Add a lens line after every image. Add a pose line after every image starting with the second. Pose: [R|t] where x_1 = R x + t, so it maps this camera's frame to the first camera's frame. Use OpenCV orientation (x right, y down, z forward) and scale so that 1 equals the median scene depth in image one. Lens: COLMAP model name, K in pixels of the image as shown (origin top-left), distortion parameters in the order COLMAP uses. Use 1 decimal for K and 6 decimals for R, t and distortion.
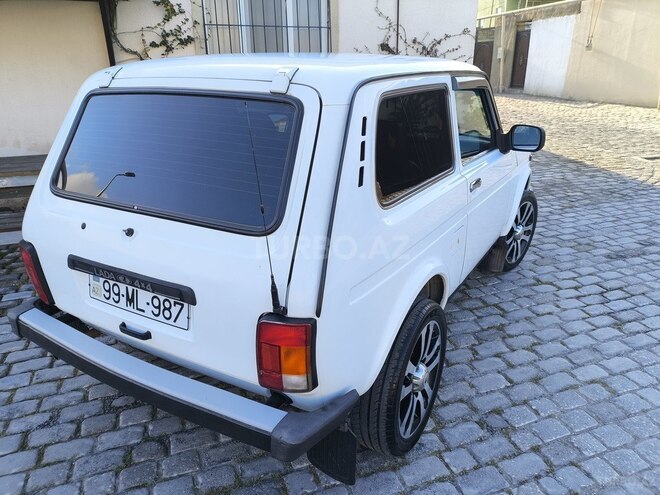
lens RADIAL K [[487.7, 0, 331.3], [0, 487.7, 244.6], [0, 0, 1]] dist [0.077671, -0.111375]
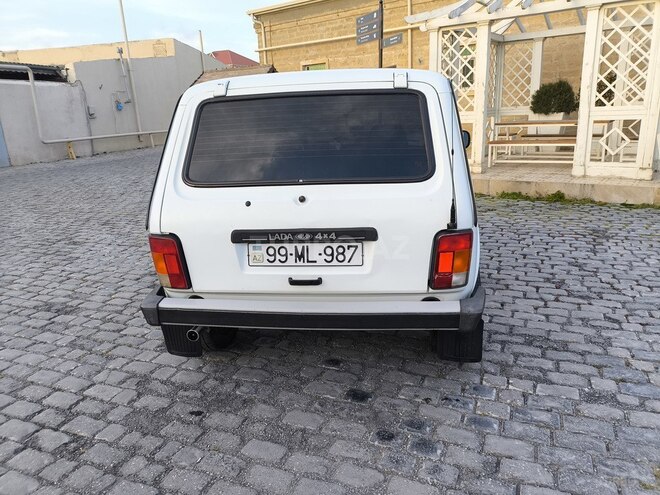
lens RADIAL K [[487.7, 0, 331.3], [0, 487.7, 244.6], [0, 0, 1]] dist [0.077671, -0.111375]
pose [[0.917178, -0.132233, 0.375897, -0.668115], [0.170886, 0.982711, -0.071259, 0.155615], [-0.359975, 0.129593, 0.923918, -0.144231]]
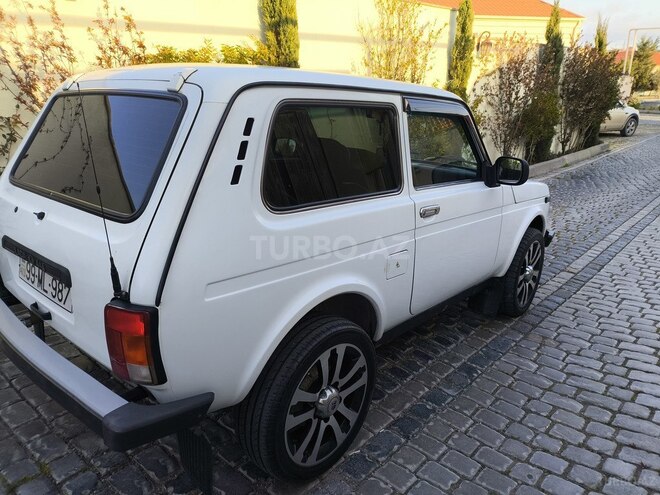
lens RADIAL K [[485.9, 0, 333.1], [0, 485.9, 246.8], [0, 0, 1]] dist [0.072143, -0.115471]
pose [[0.982169, 0.090150, -0.164978, 0.317385], [-0.103014, 0.992133, -0.071137, 0.042148], [0.157267, 0.086864, 0.983728, 0.046353]]
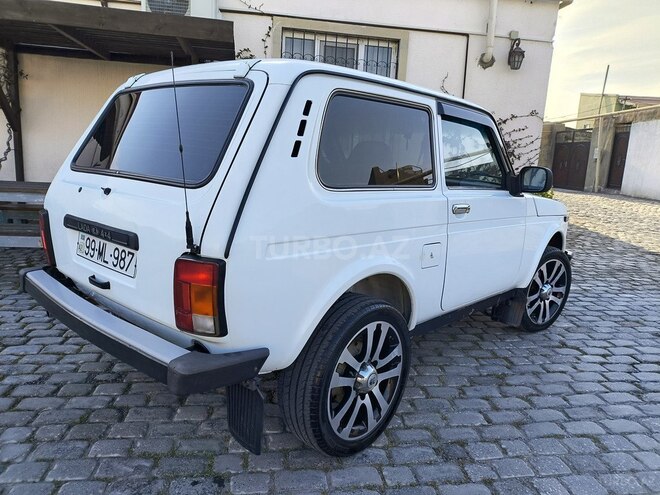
lens RADIAL K [[487.7, 0, 331.3], [0, 487.7, 244.6], [0, 0, 1]] dist [0.077671, -0.111375]
pose [[0.977974, 0.095624, -0.185536, 0.265299], [-0.127126, 0.977880, -0.166099, 0.179179], [0.165549, 0.186027, 0.968498, -0.007925]]
